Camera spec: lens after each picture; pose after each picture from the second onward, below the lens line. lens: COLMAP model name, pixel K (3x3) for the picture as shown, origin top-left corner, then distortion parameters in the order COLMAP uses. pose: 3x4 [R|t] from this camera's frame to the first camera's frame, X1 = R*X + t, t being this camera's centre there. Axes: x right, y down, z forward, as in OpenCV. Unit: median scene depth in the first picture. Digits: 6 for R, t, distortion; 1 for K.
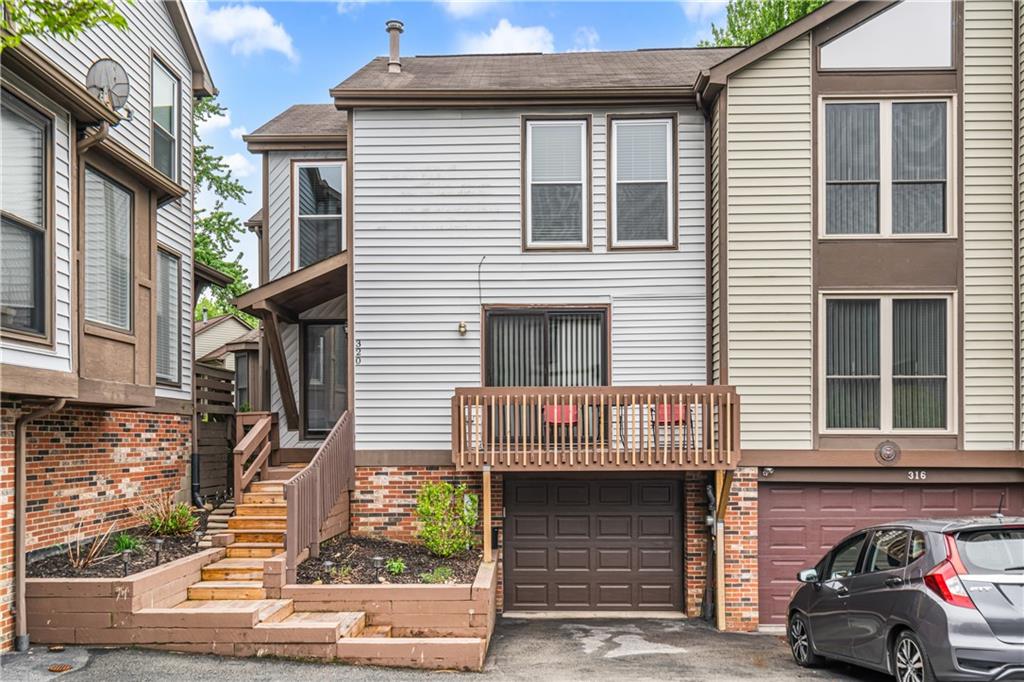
lens RADIAL K [[820.2, 0, 495.2], [0, 820.2, 422.8], [0, 0, 1]] dist [0.010486, -0.008437]
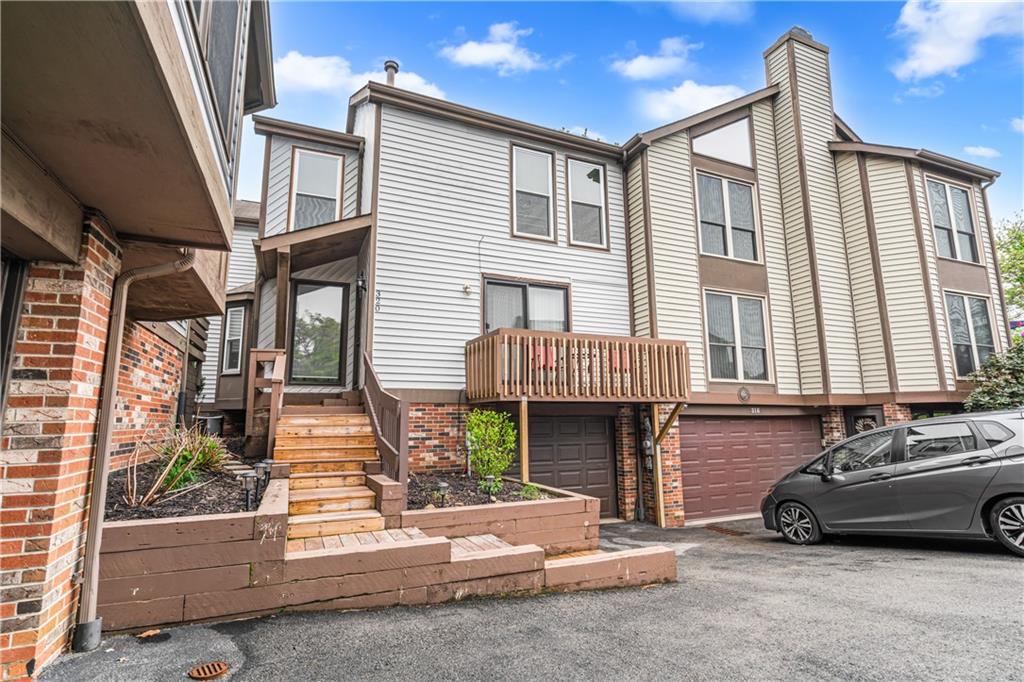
lens RADIAL K [[498.7, 0, 514.2], [0, 498.7, 332.8], [0, 0, 1]] dist [-0.002260, 0.001327]
pose [[0.907393, 0.068898, 0.414598, -0.297946], [-0.002544, 0.987354, -0.158510, 0.070046], [-0.420276, 0.142776, 0.896093, 0.334330]]
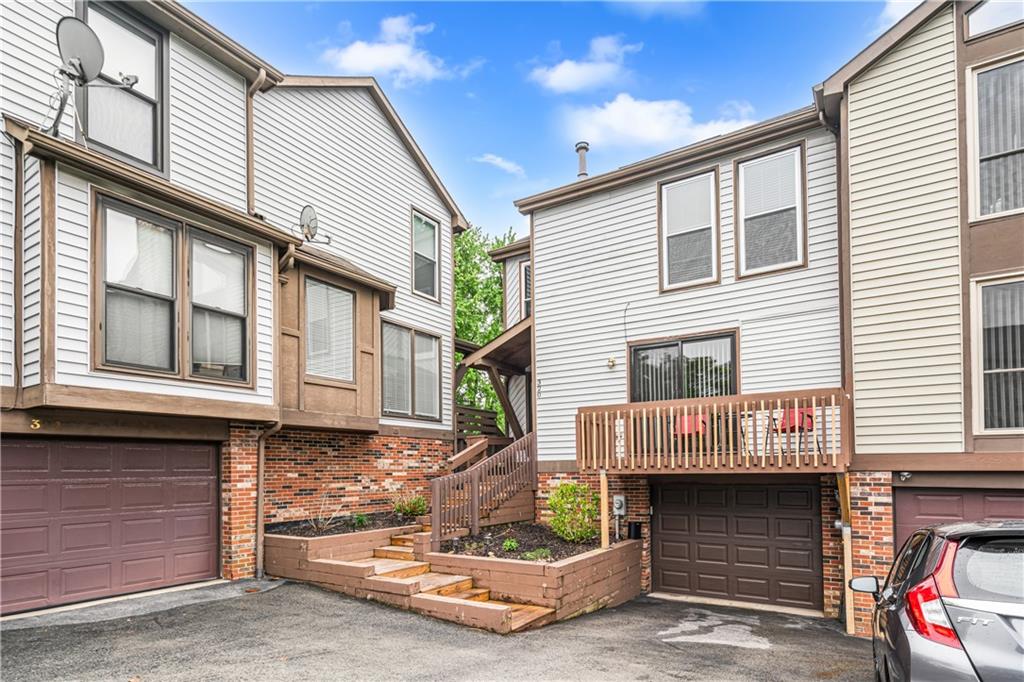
lens RADIAL K [[537.9, 0, 497.8], [0, 537.9, 456.0], [0, 0, 1]] dist [-0.003830, 0.003532]
pose [[0.856480, -0.017351, -0.515888, 0.249161], [0.016083, 0.999847, -0.006926, 0.032528], [0.515929, -0.002365, 0.856628, 0.214804]]
